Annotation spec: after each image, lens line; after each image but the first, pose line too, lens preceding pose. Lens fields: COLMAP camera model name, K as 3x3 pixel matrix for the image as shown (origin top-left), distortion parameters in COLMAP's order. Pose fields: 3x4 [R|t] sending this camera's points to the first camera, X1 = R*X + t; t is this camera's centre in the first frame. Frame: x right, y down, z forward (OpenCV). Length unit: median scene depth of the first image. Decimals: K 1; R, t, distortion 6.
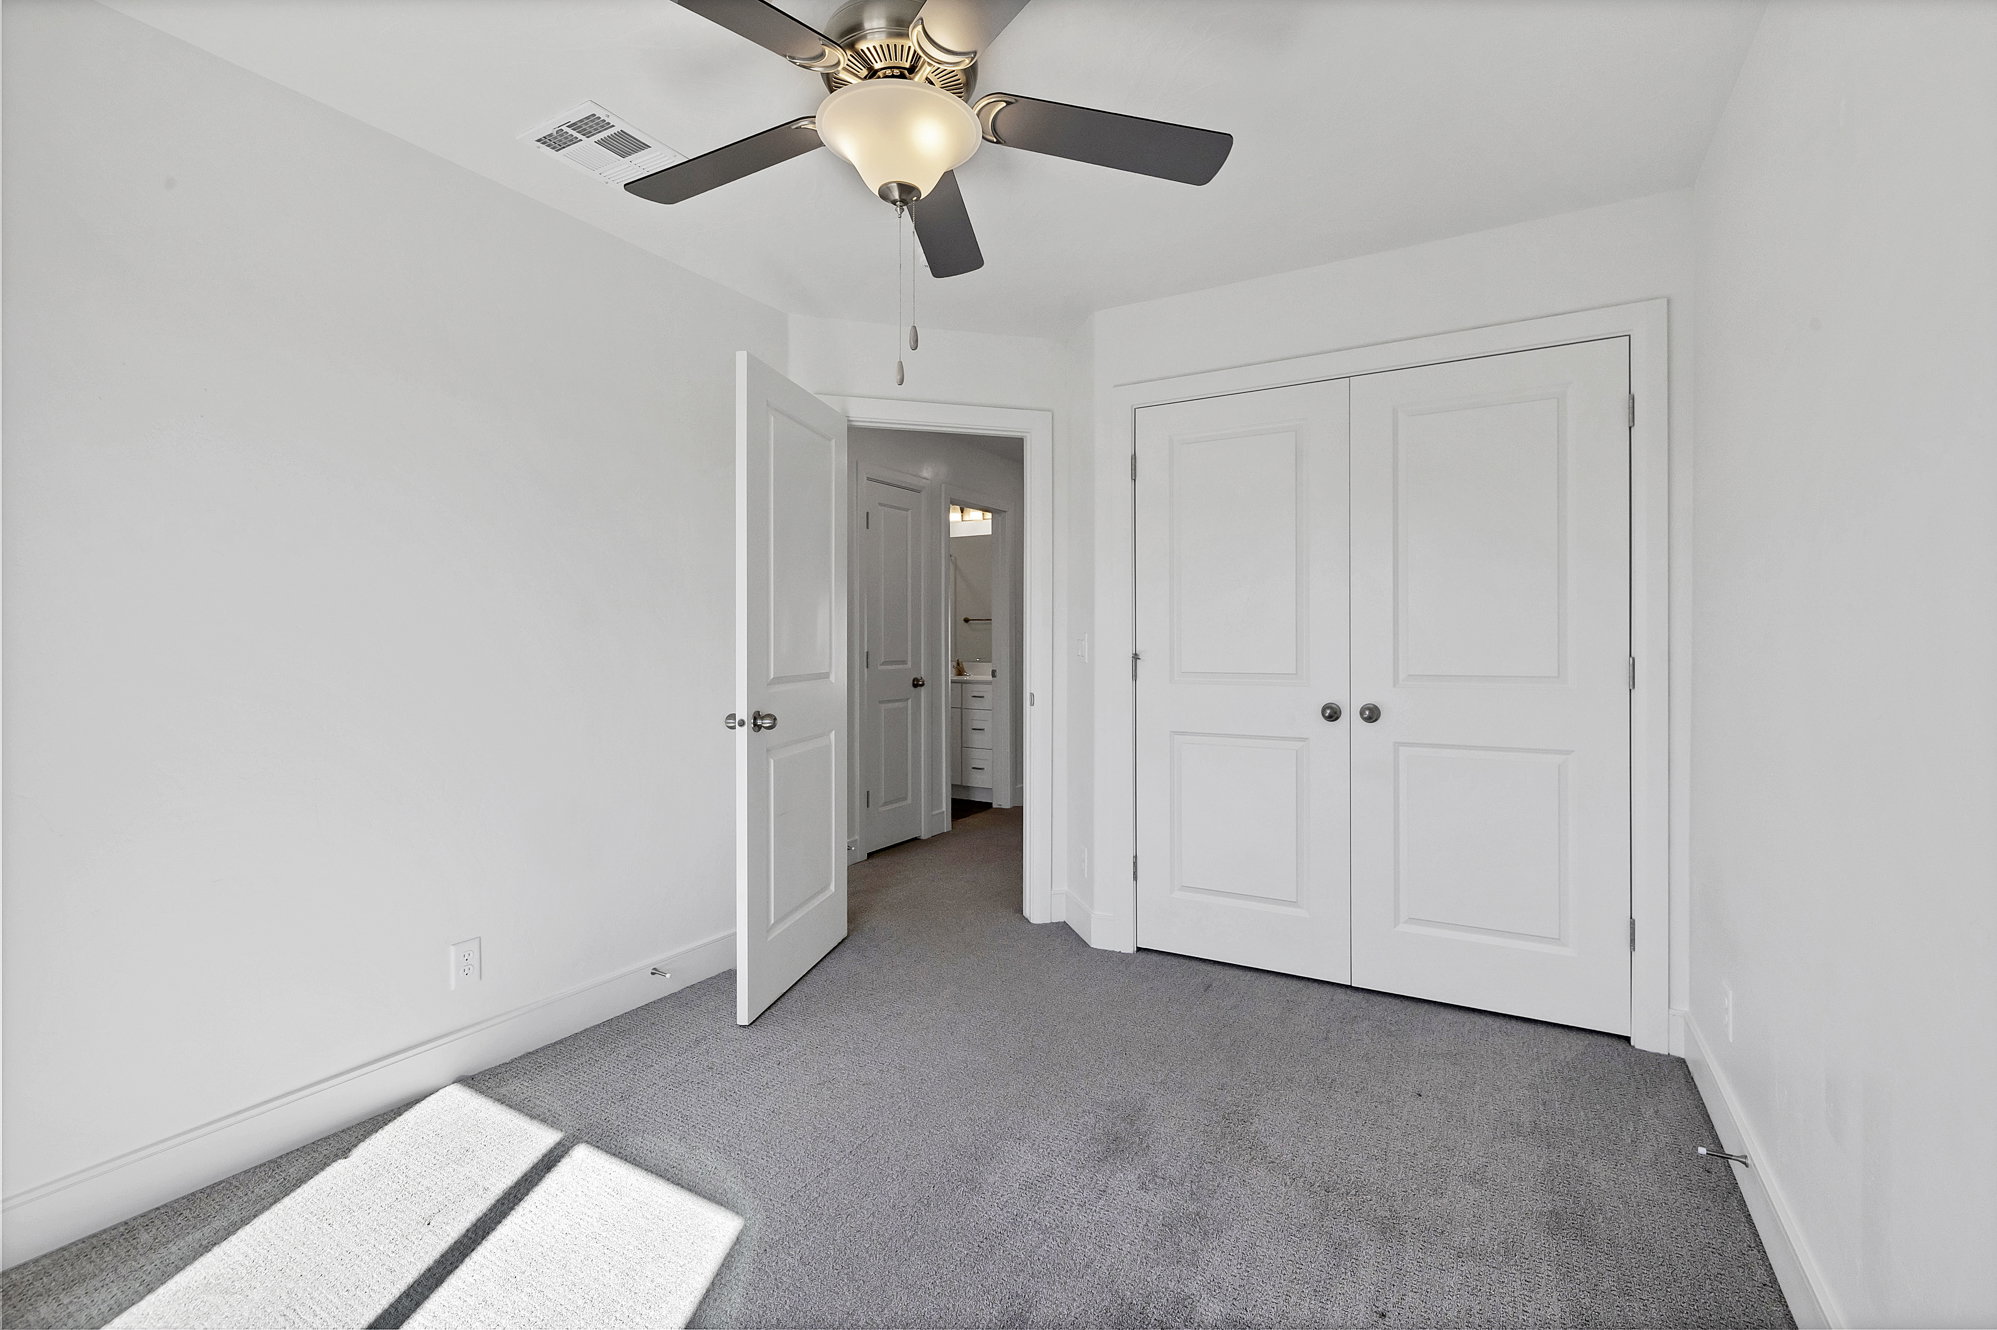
lens RADIAL K [[869.3, 0, 978.2], [0, 869.3, 650.4], [0, 0, 1]] dist [0.001427, 0.000195]
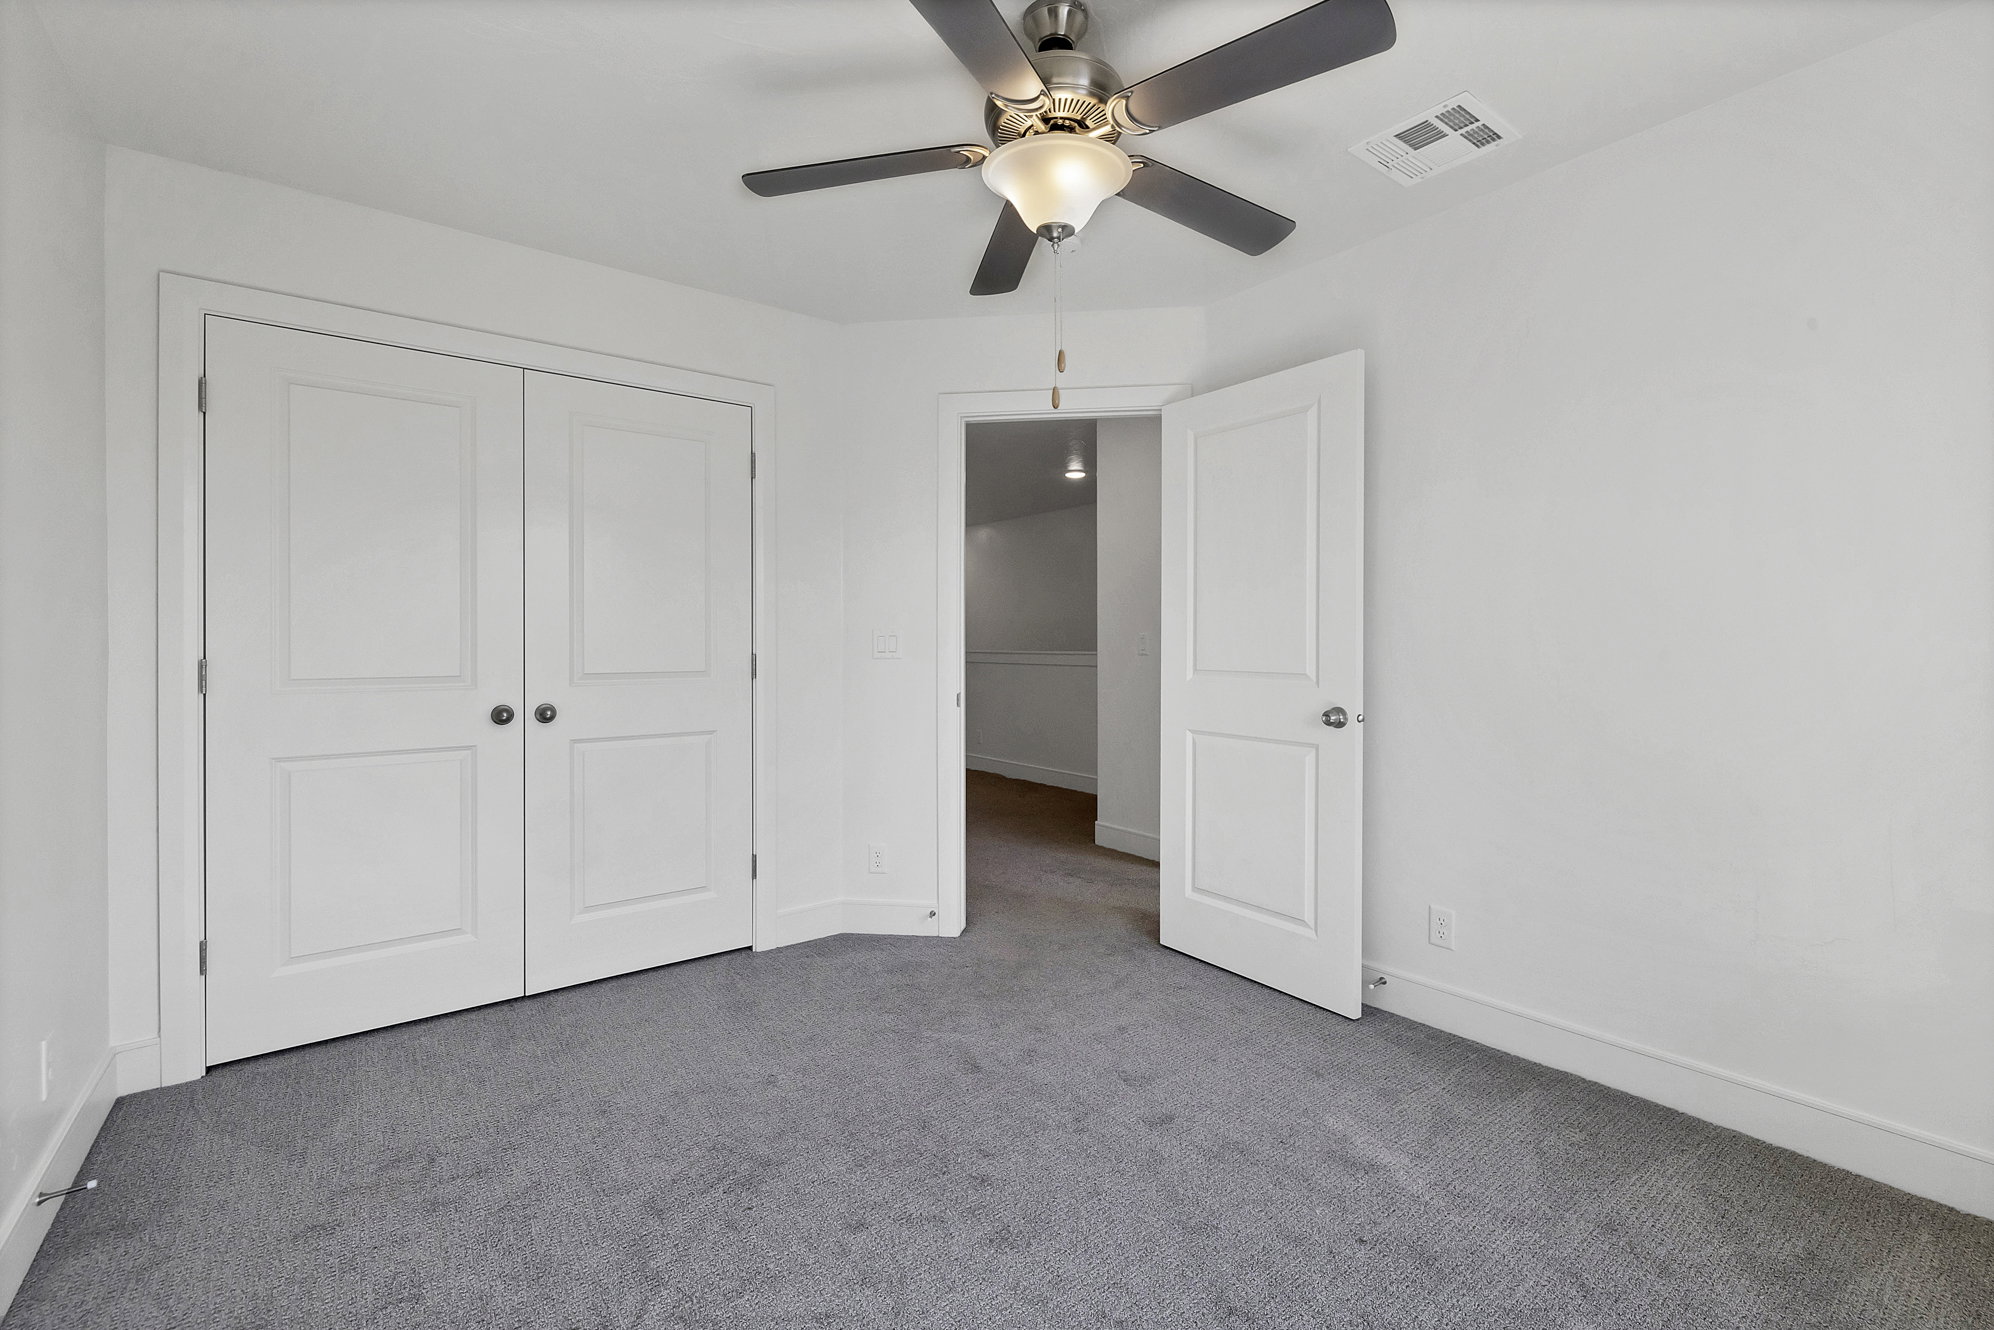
lens RADIAL K [[868.0, 0, 976.7], [0, 868.0, 650.4], [0, 0, 1]] dist [0.001427, 0.000195]
pose [[0.379853, -0.005306, 0.925031, -0.277245], [0.006189, 0.999976, 0.003194, 0.000207], [-0.925026, 0.004512, 0.379877, 0.165900]]
